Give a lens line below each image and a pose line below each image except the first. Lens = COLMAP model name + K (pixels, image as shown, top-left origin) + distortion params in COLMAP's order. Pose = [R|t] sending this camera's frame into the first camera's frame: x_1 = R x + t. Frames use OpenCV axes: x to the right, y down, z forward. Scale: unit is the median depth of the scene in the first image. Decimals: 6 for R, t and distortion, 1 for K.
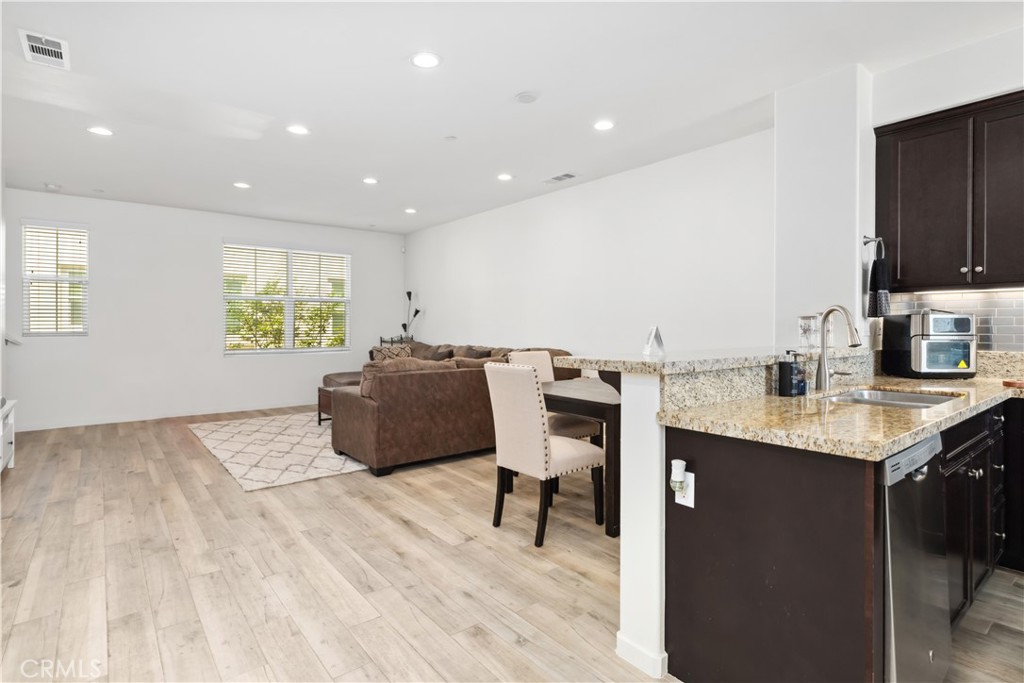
lens RADIAL K [[514.9, 0, 513.1], [0, 514.9, 326.1], [0, 0, 1]] dist [0.001188, -0.000011]
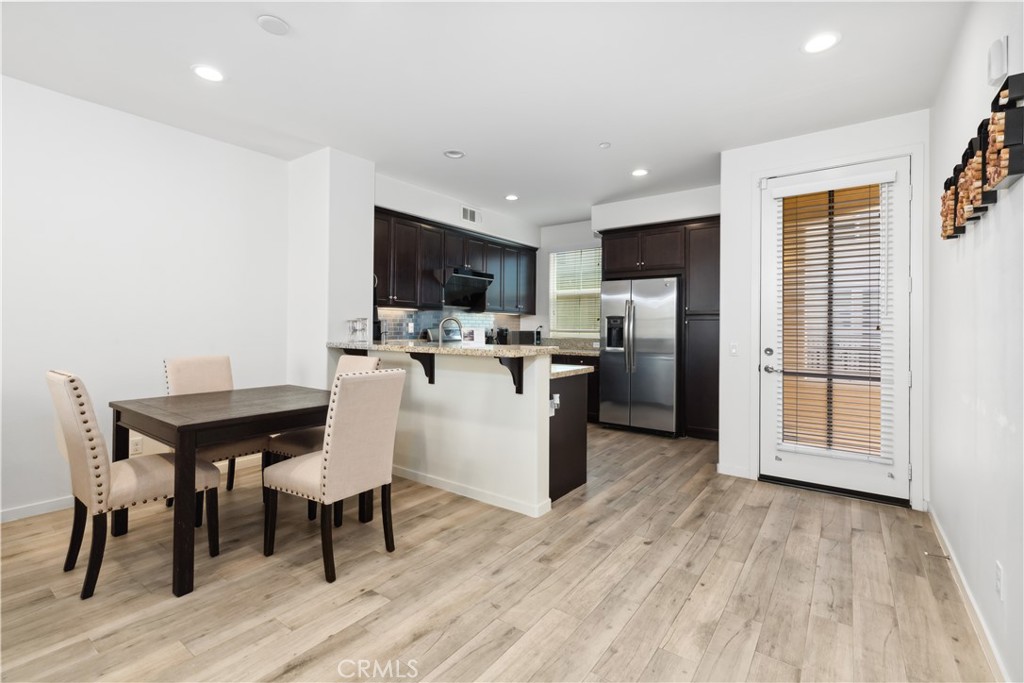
lens RADIAL K [[458.1, 0, 506.9], [0, 458.1, 328.3], [0, 0, 1]] dist [0.001153, 0.000220]
pose [[-0.248222, -0.002697, 0.968699, -0.860657], [-0.004790, 0.999987, 0.001556, -0.001434], [-0.968691, -0.004254, -0.248232, 1.010885]]
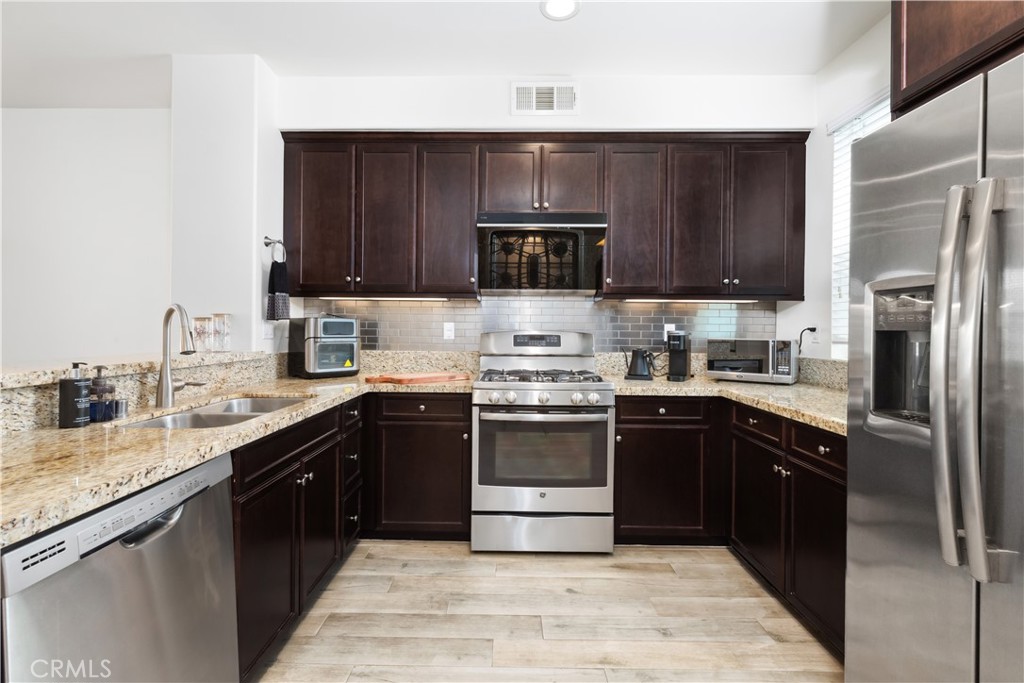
lens RADIAL K [[458.1, 0, 506.9], [0, 458.1, 328.3], [0, 0, 1]] dist [0.001153, 0.000220]
pose [[0.636880, 0.004919, 0.770947, 0.333336], [-0.006214, 0.999980, -0.001247, -0.002894], [-0.770938, -0.003997, 0.636898, 0.102234]]
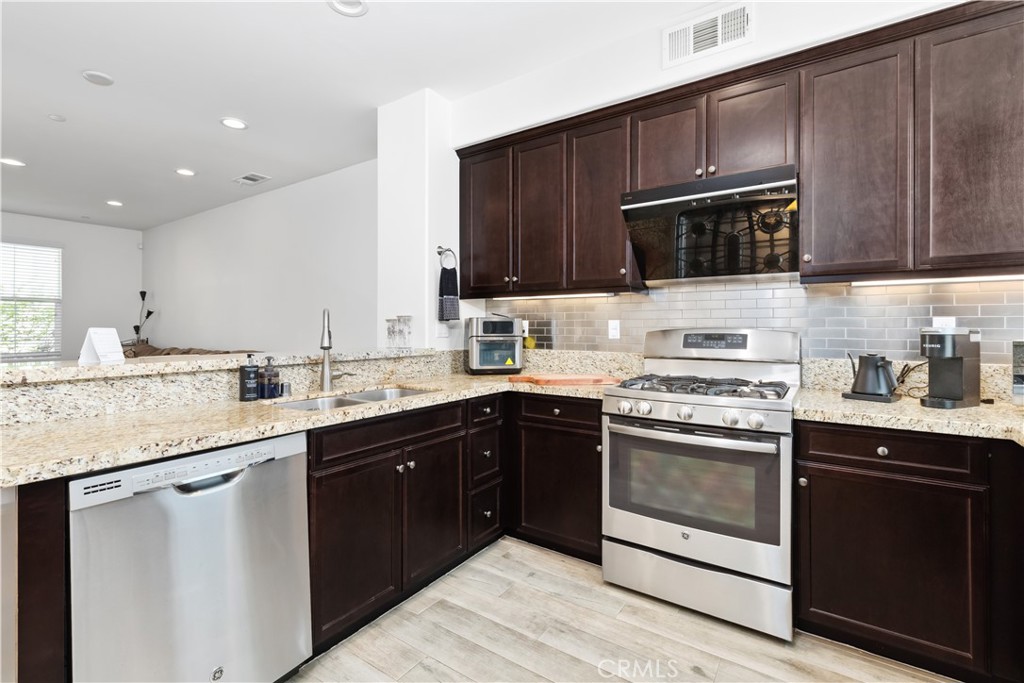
lens RADIAL K [[465.4, 0, 510.6], [0, 465.4, 325.4], [0, 0, 1]] dist [0.001916, 0.000222]
pose [[0.958752, -0.000644, 0.284242, 0.597609], [0.001863, 0.999990, -0.004017, -0.002251], [-0.284237, 0.004381, 0.958744, 0.004711]]
